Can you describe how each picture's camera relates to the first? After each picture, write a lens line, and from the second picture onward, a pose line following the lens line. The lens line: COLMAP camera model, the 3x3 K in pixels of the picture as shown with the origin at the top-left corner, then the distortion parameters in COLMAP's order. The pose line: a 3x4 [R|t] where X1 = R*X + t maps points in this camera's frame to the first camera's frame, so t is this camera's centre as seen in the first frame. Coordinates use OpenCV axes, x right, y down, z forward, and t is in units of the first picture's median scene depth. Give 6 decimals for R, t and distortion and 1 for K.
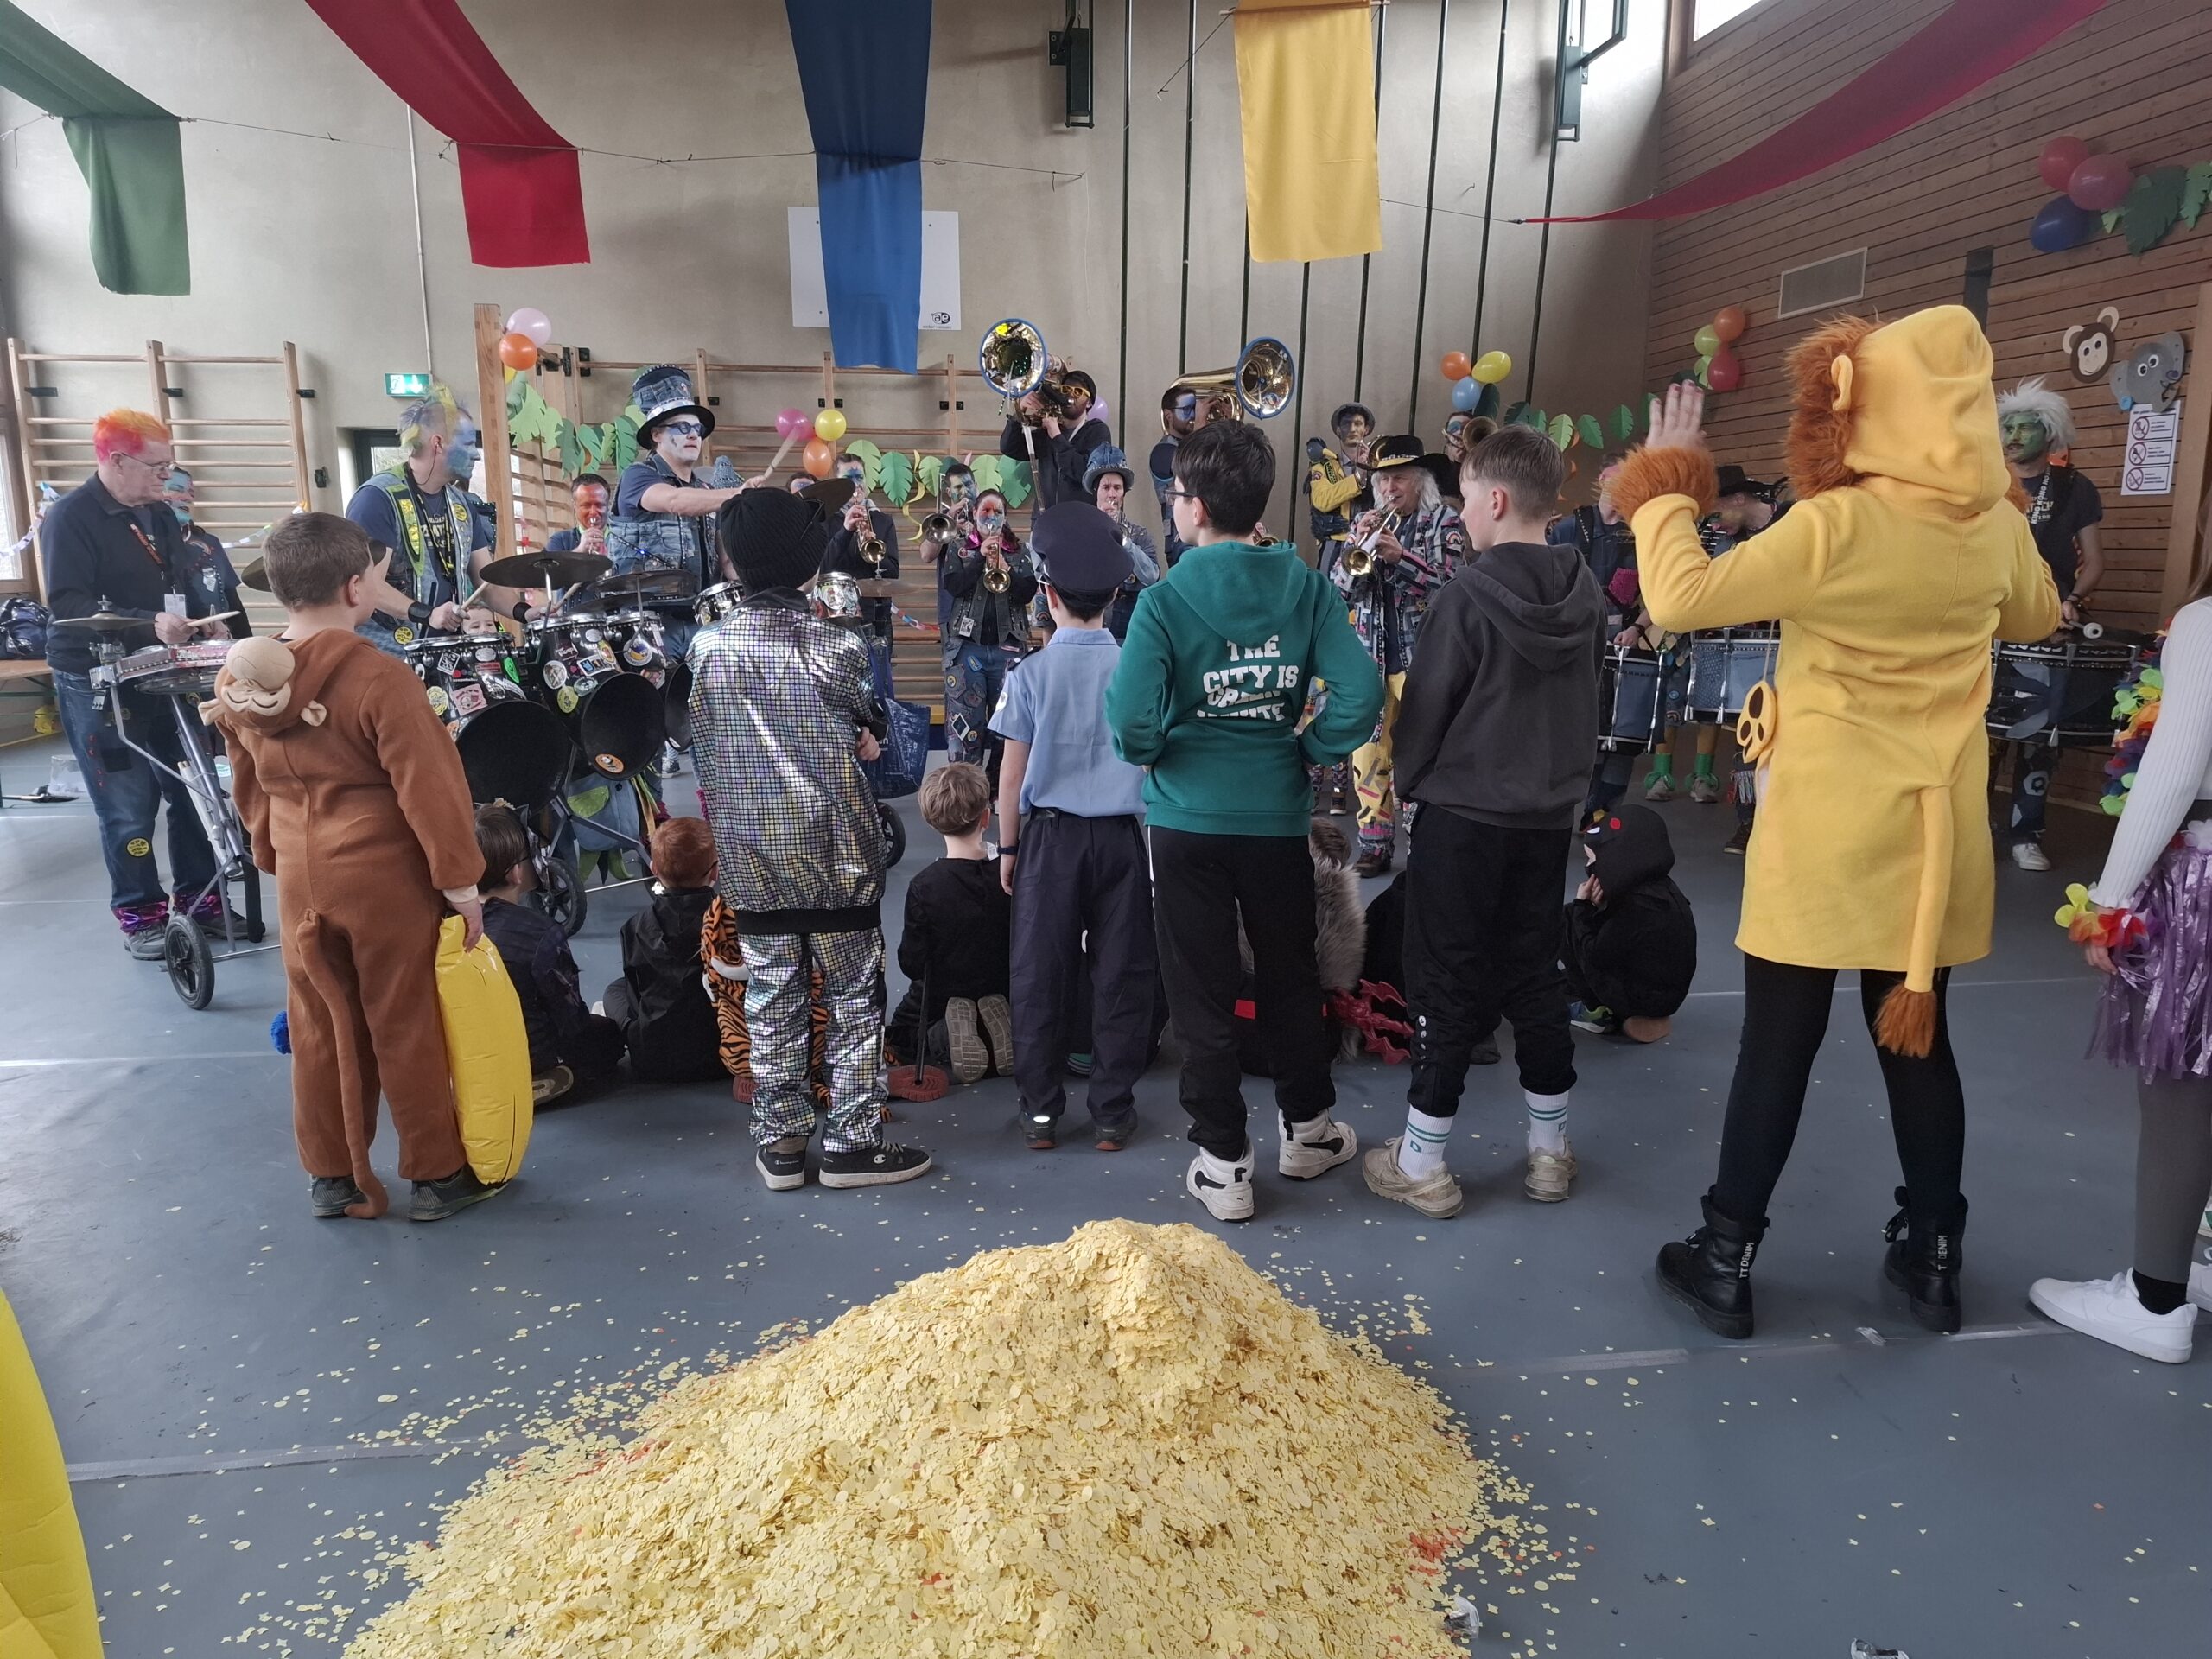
lens RADIAL K [[1519.5, 0, 1111.6], [0, 1519.5, 847.1], [0, 0, 1]] dist [0.038194, -0.056576]
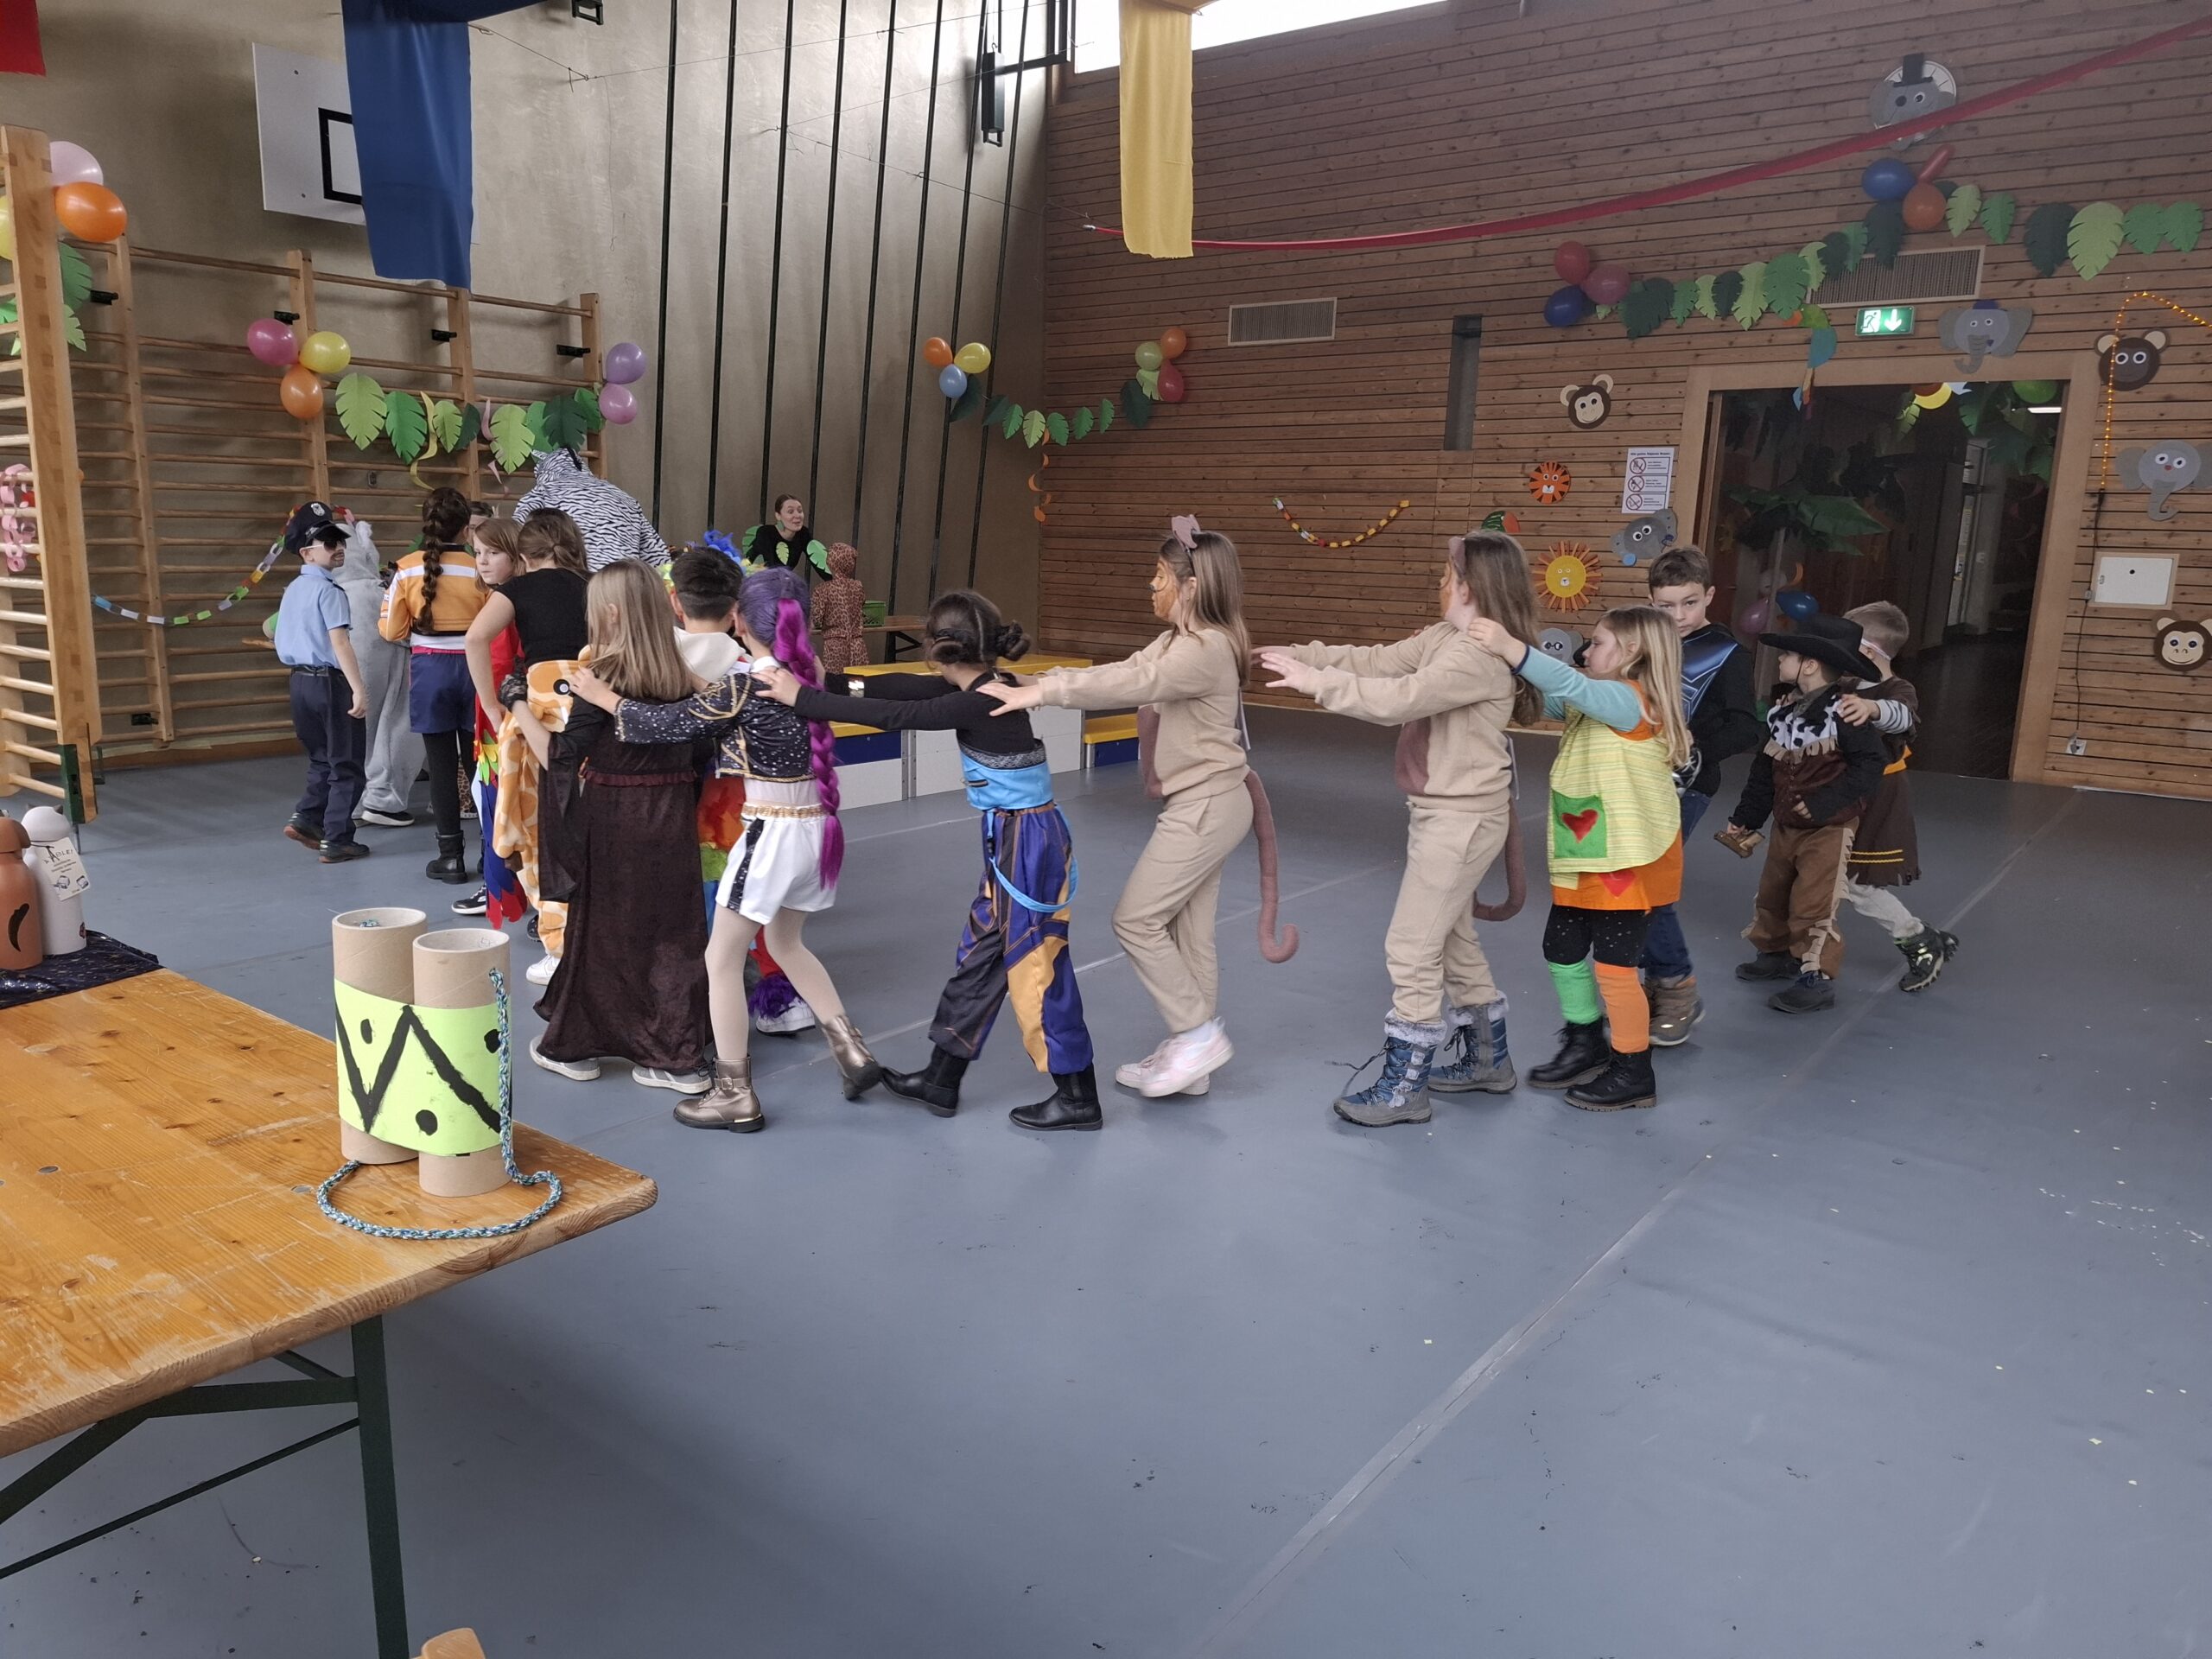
lens RADIAL K [[1519.5, 0, 1059.8], [0, 1519.5, 877.8], [0, 0, 1]] dist [0.038194, -0.056576]
pose [[0.727643, -0.132133, 0.673110, -0.489765], [0.106683, 0.991131, 0.079234, -0.044476], [-0.677609, 0.014155, 0.735286, 0.223733]]
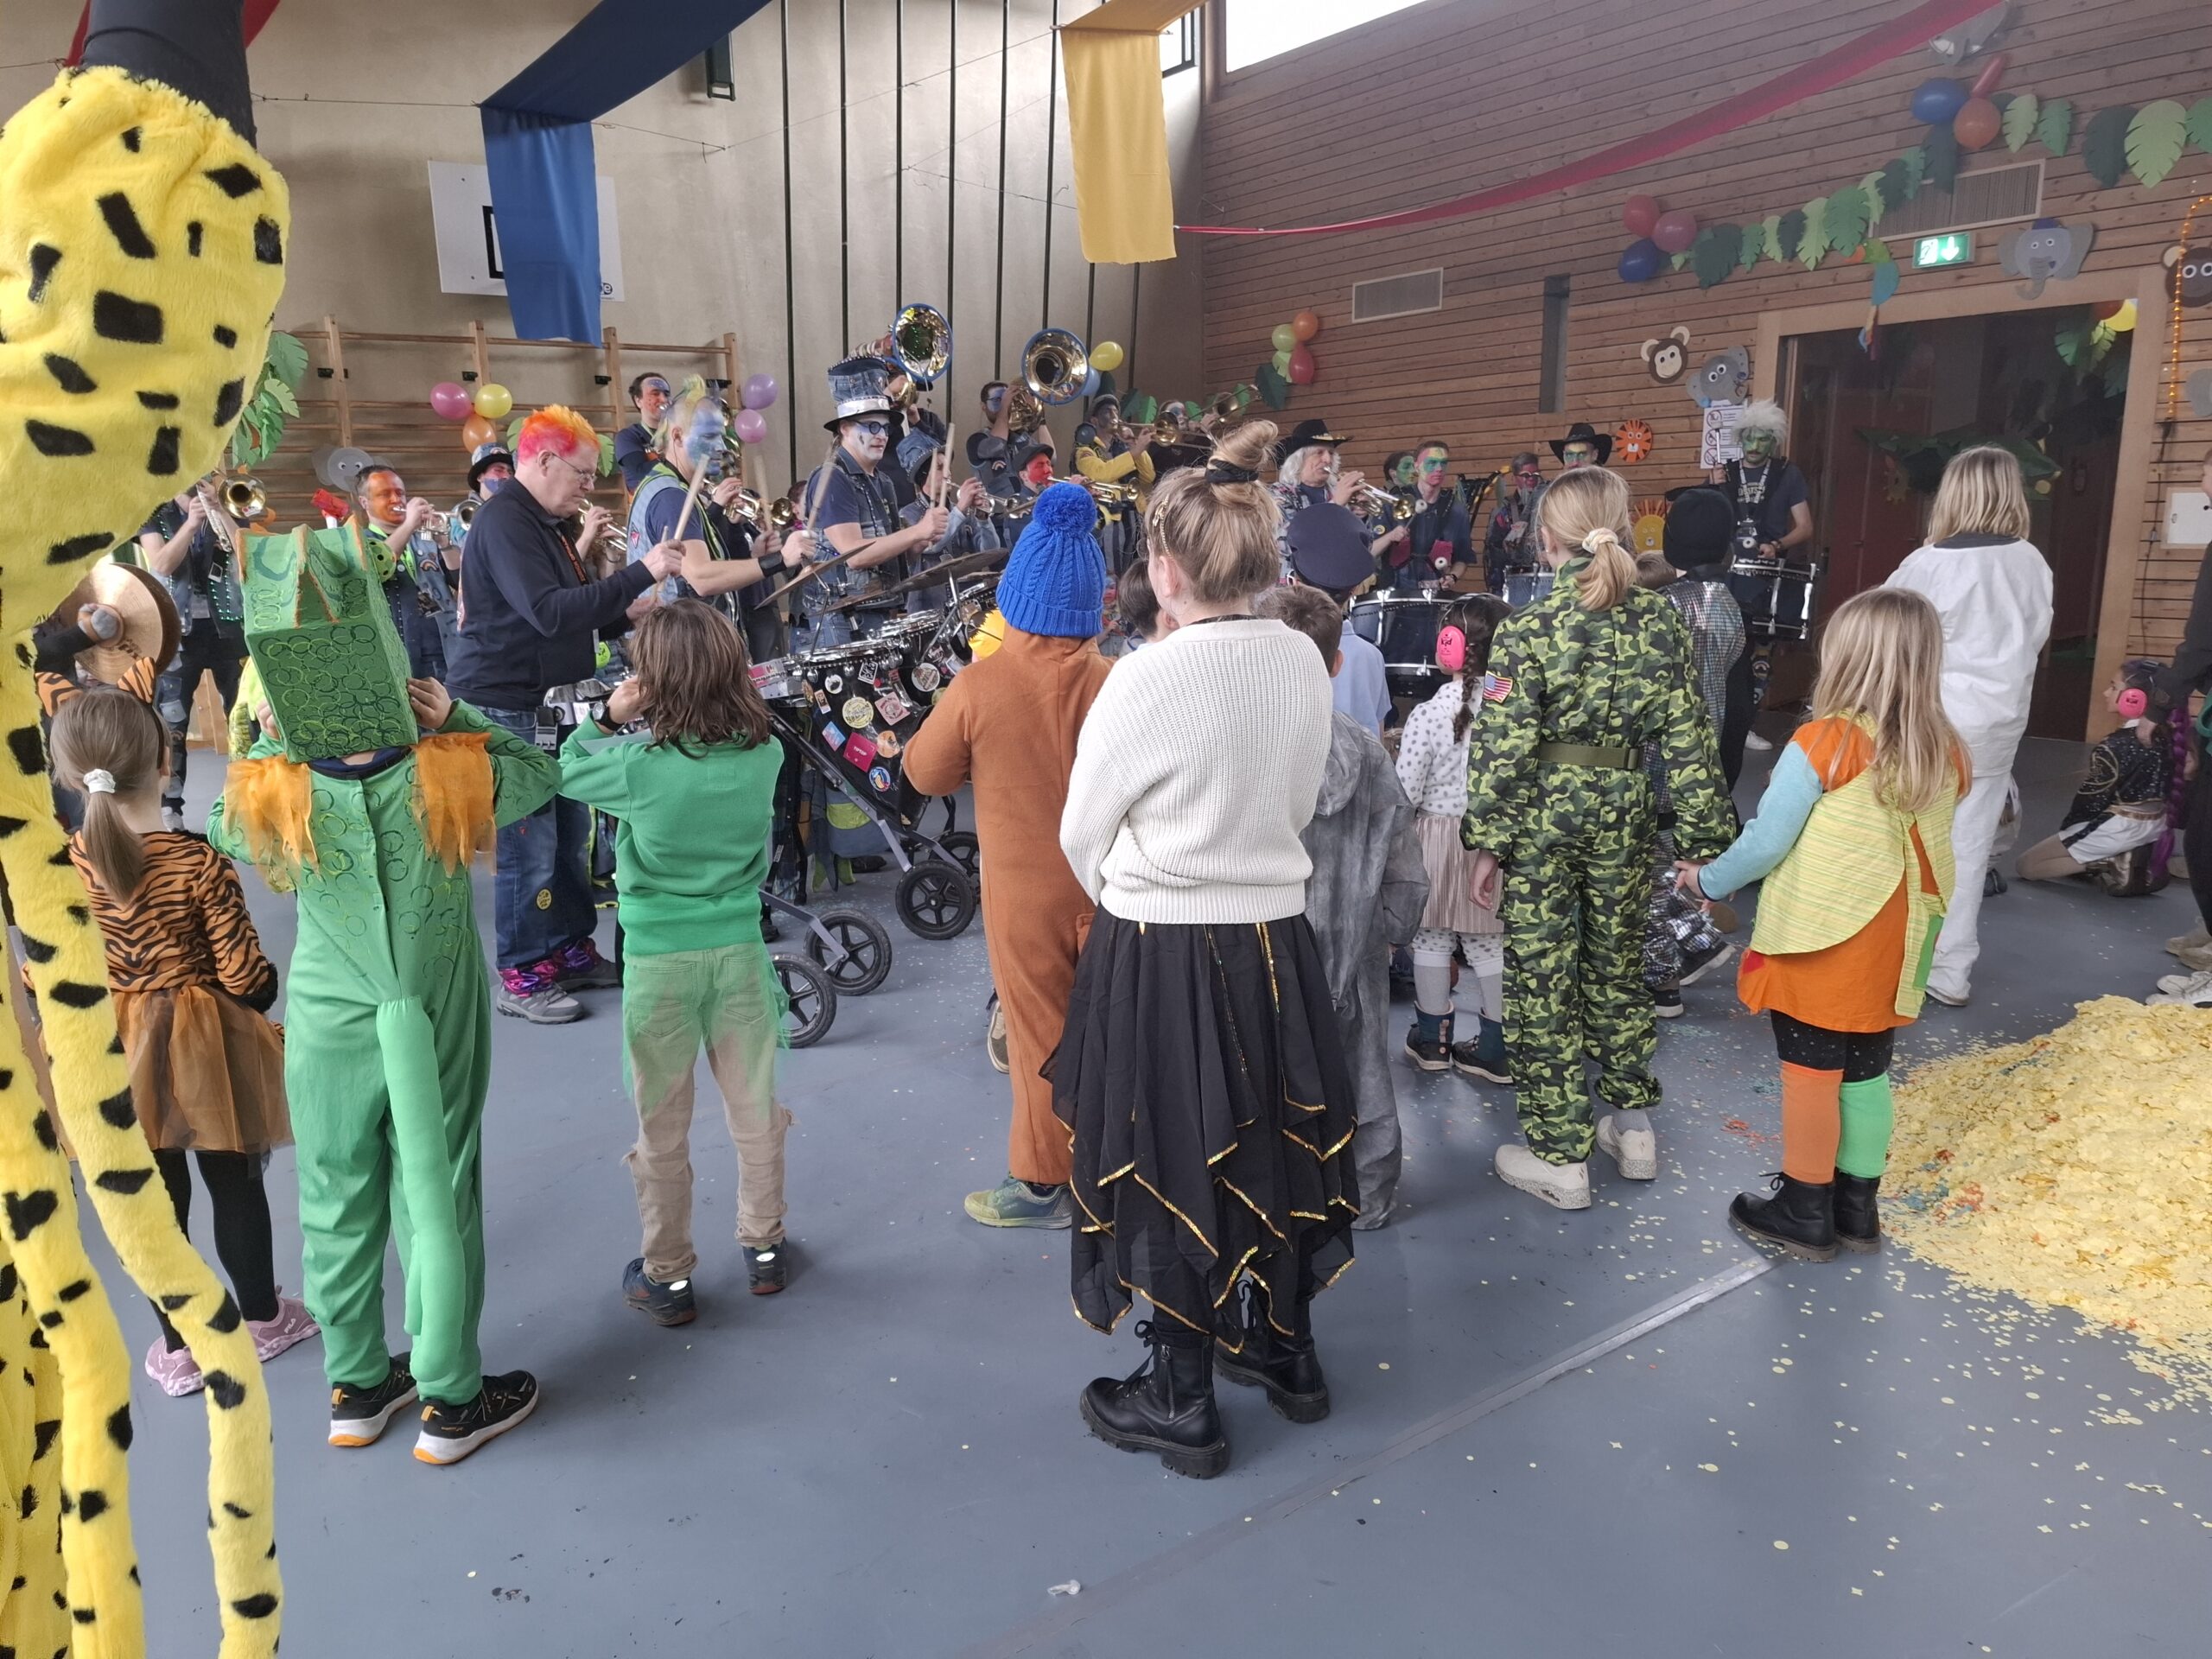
lens RADIAL K [[1519.5, 0, 1065.3], [0, 1519.5, 871.6], [0, 0, 1]] dist [0.038194, -0.056576]
pose [[0.894692, -0.122485, 0.429563, -0.326624], [0.108472, 0.992460, 0.057064, -0.009361], [-0.433313, -0.004460, 0.901232, 0.013482]]
